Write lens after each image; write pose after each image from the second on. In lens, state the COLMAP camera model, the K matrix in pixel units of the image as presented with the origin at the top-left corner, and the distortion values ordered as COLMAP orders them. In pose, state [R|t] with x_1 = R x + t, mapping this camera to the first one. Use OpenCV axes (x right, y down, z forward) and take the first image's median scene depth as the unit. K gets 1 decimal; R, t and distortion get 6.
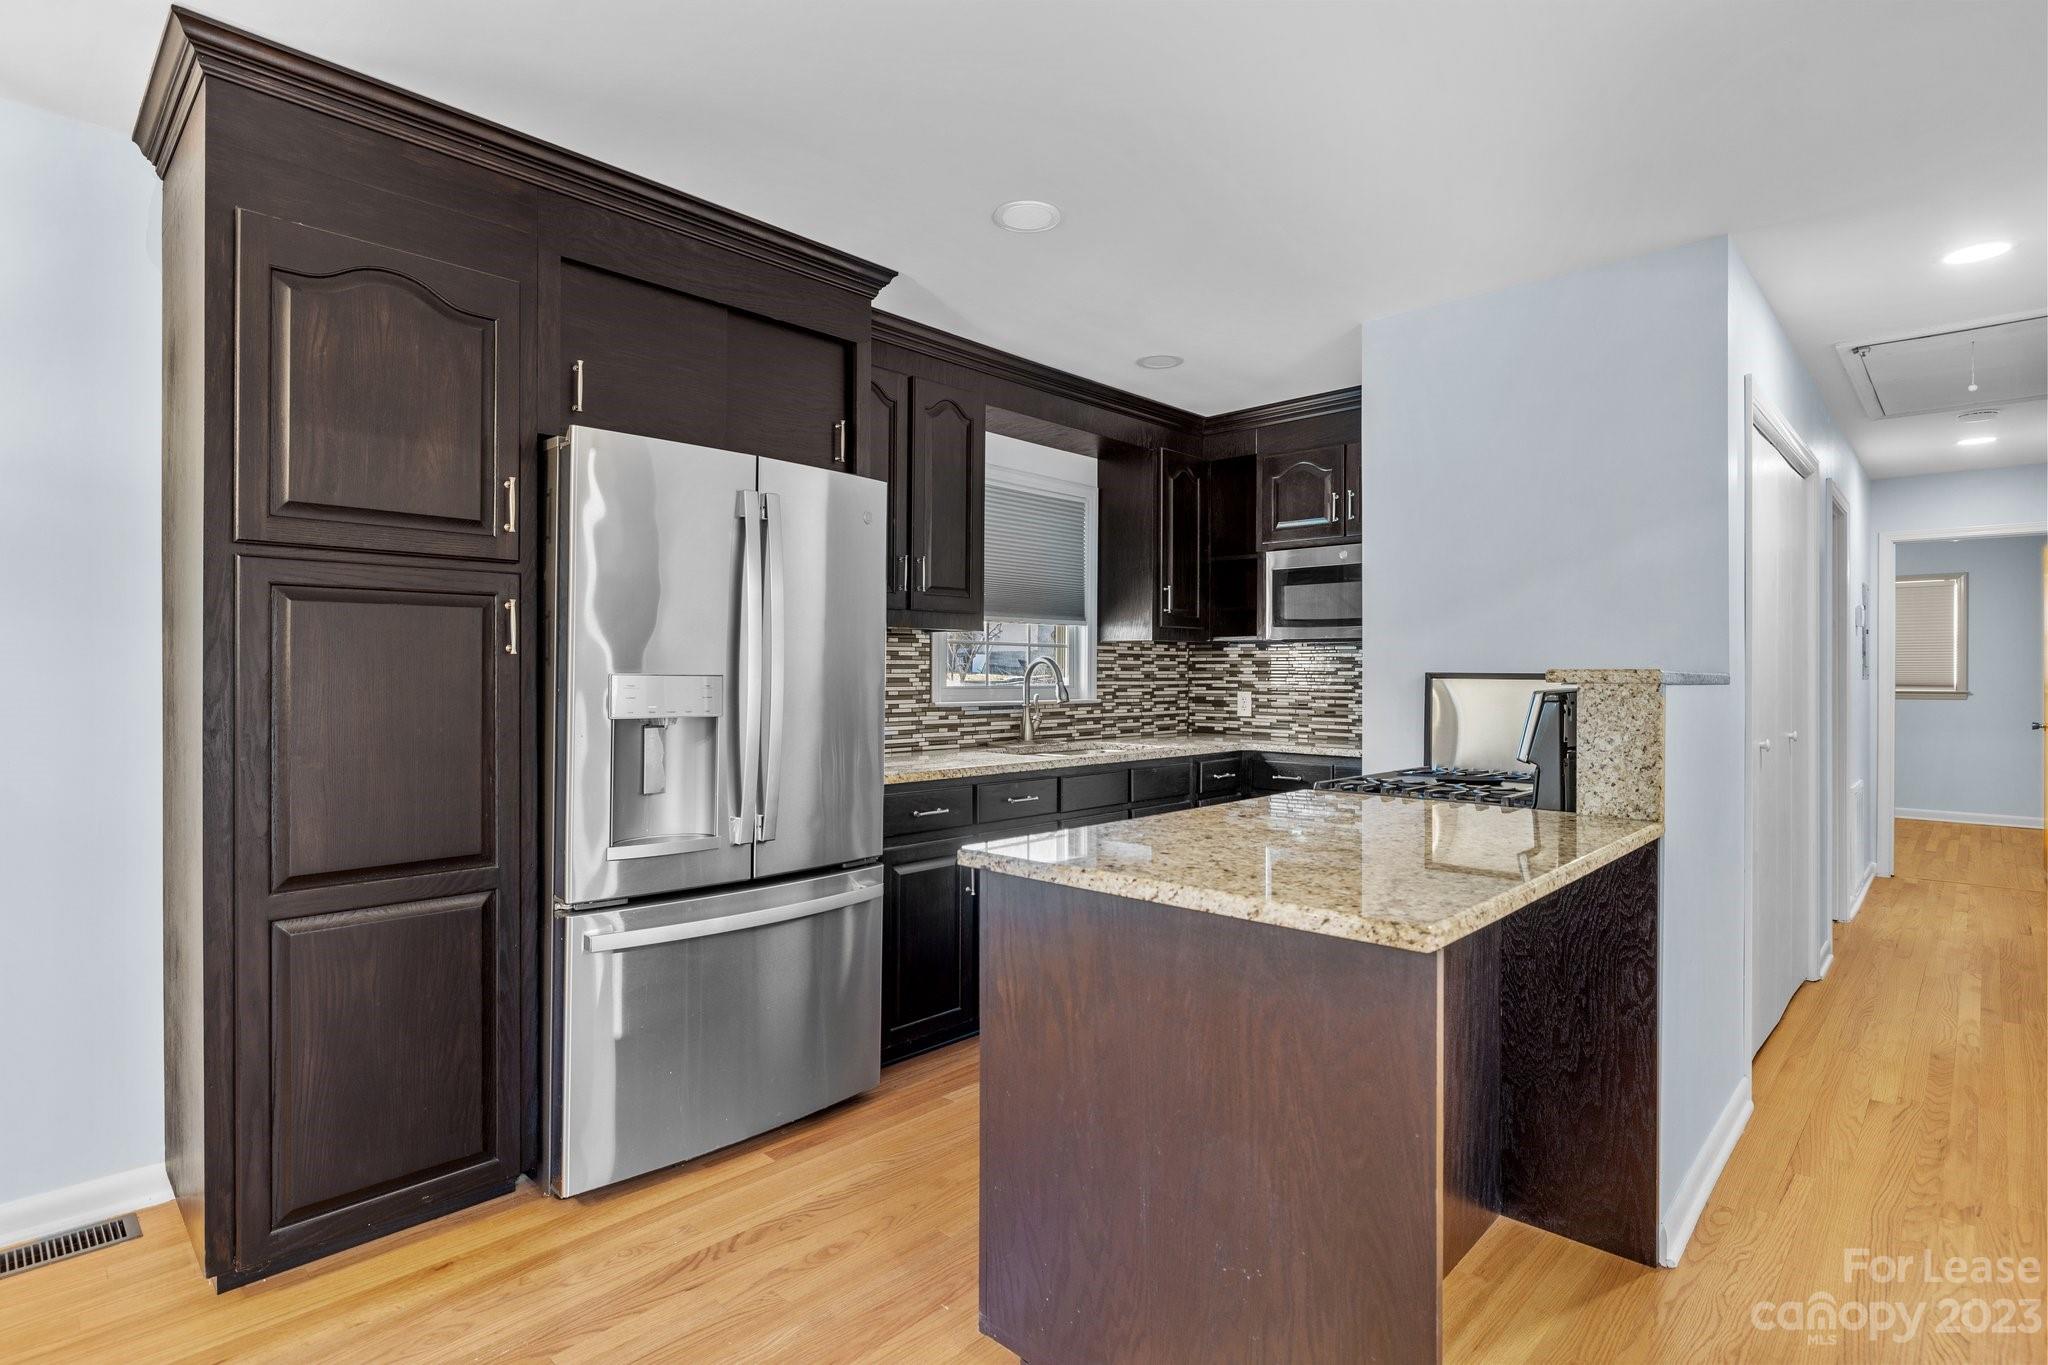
lens RADIAL K [[1005.4, 0, 1022.8], [0, 1005.4, 671.4], [0, 0, 1]] dist [-0.007441, 0.000480]
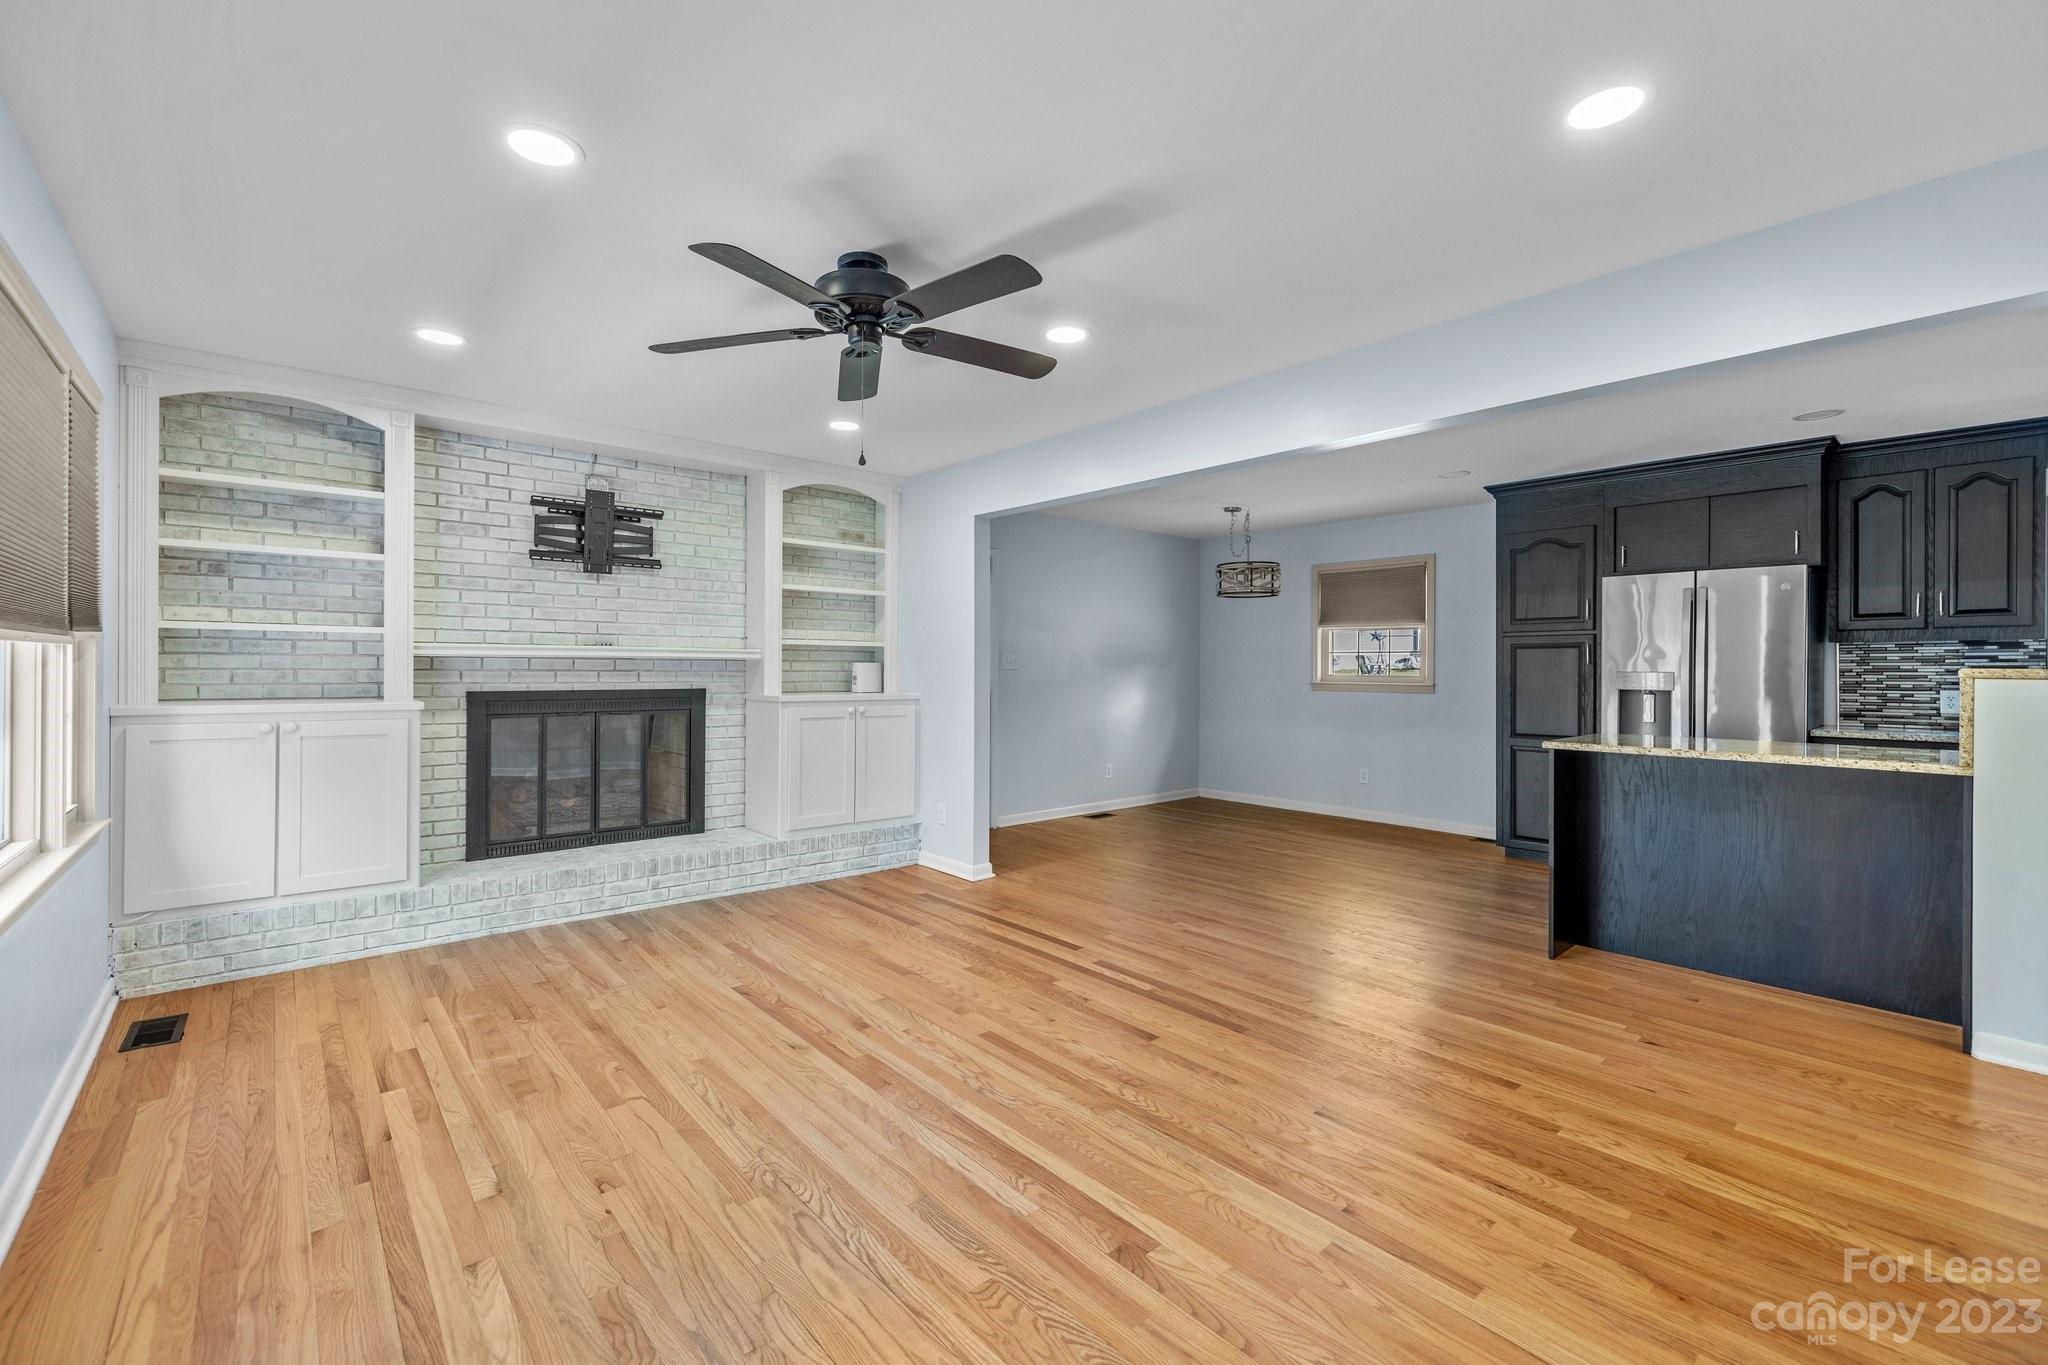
lens RADIAL K [[860.8, 0, 1017.5], [0, 860.8, 669.2], [0, 0, 1]] dist [0.000006, 0.000084]
pose [[-0.091541, -0.002453, -0.995798, 1.621805], [-0.000358, 0.999997, -0.002431, 0.001310], [0.995801, 0.000134, -0.091541, -0.270908]]
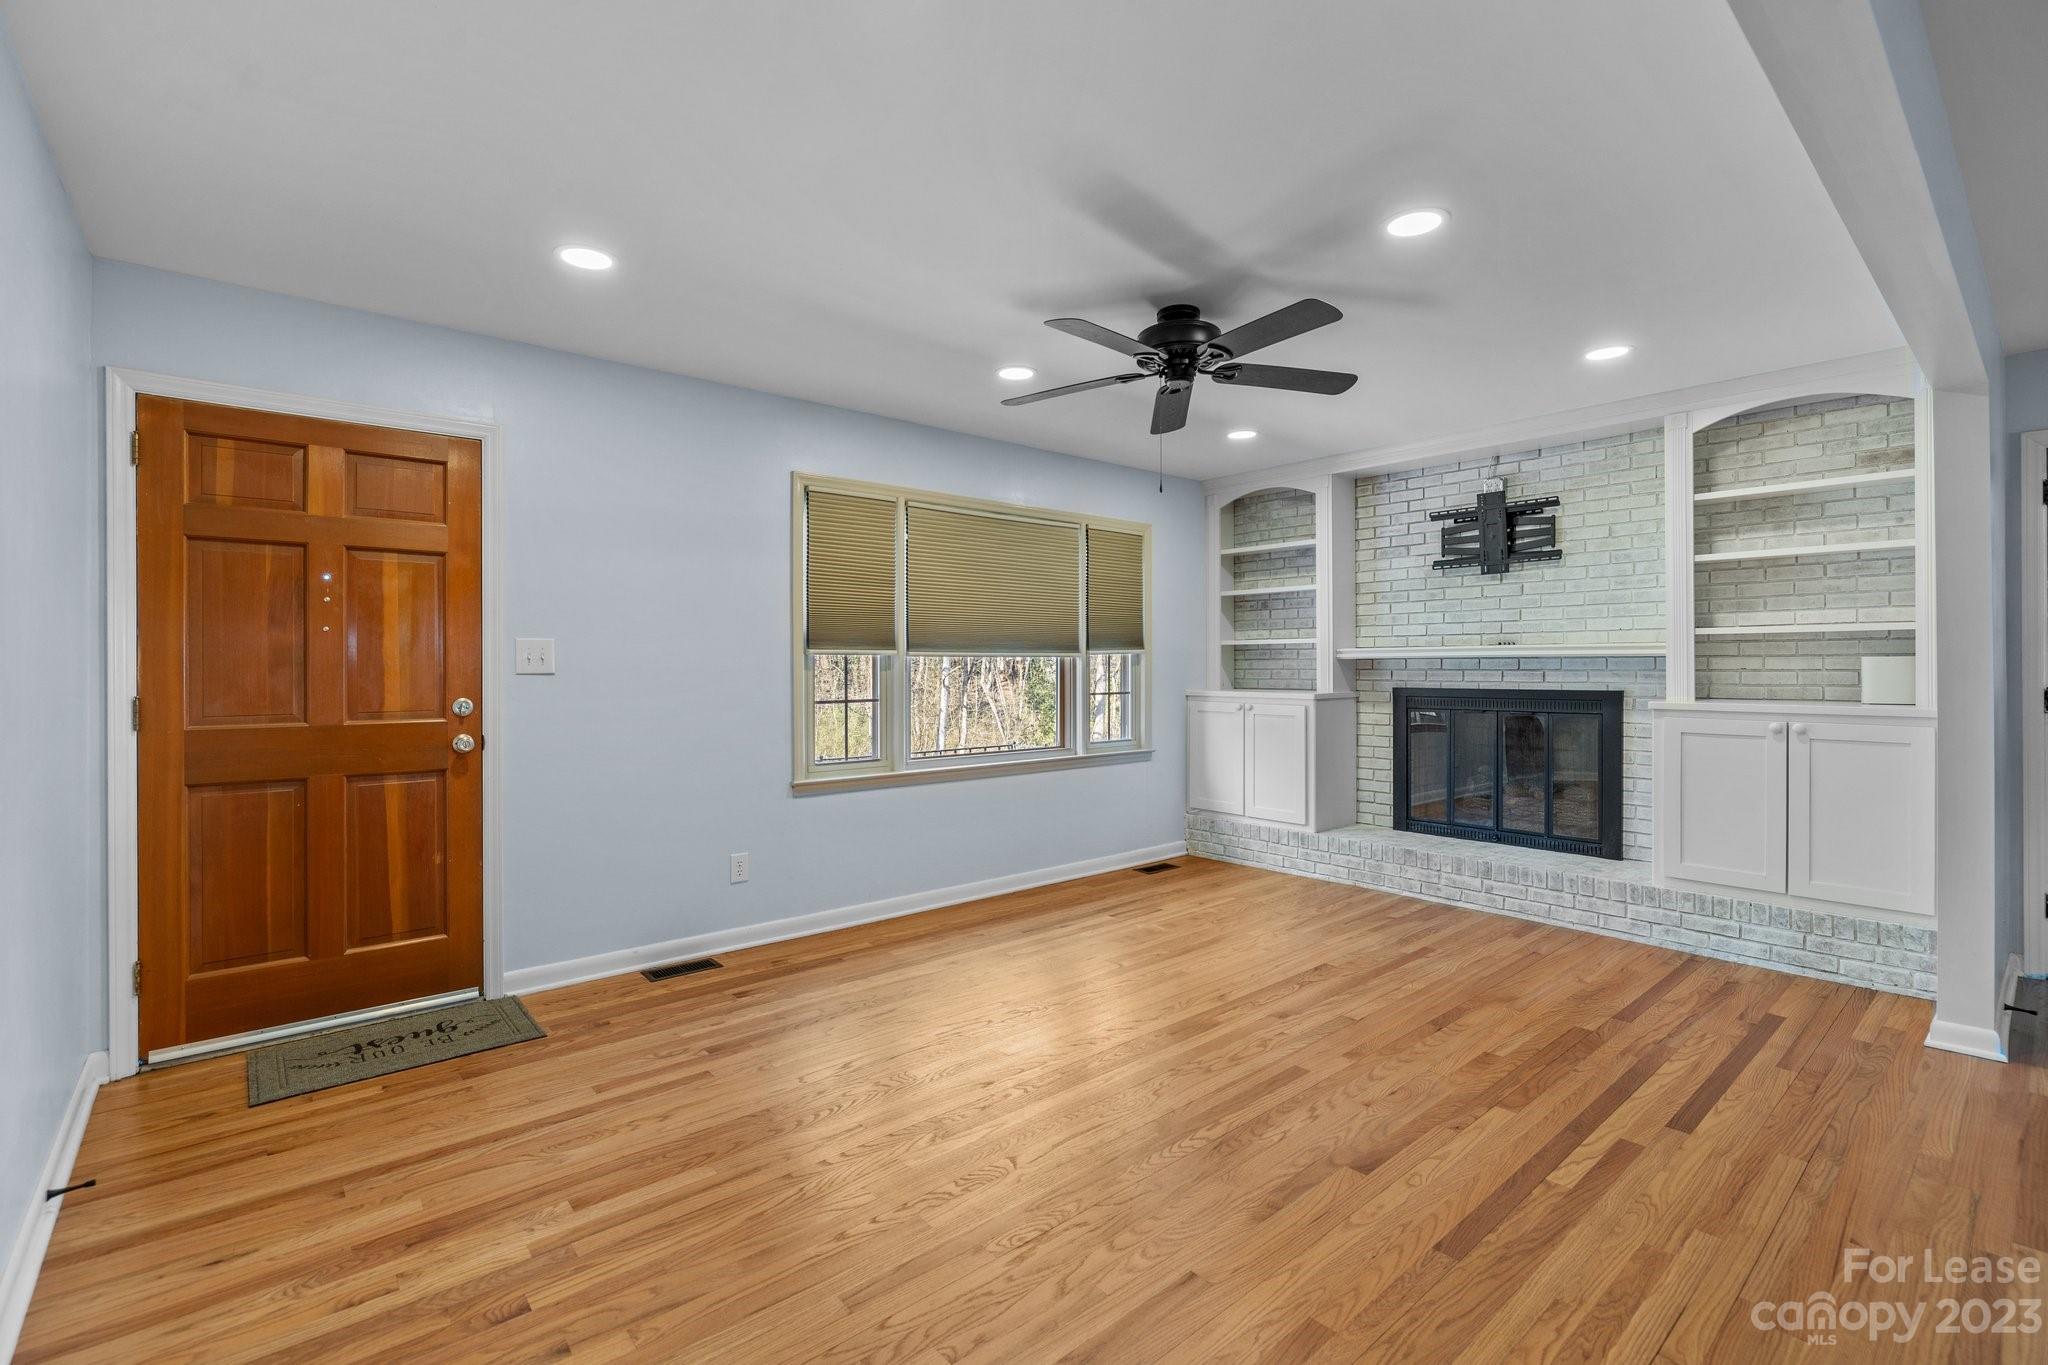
lens RADIAL K [[915.7, 0, 1022.6], [0, 915.7, 668.6], [0, 0, 1]] dist [-0.008440, 0.000183]
pose [[-0.995672, -0.000985, 0.092933, 0.776160], [-0.001338, 0.999992, -0.003739, 0.005527], [-0.092928, -0.003847, -0.995665, 0.645718]]
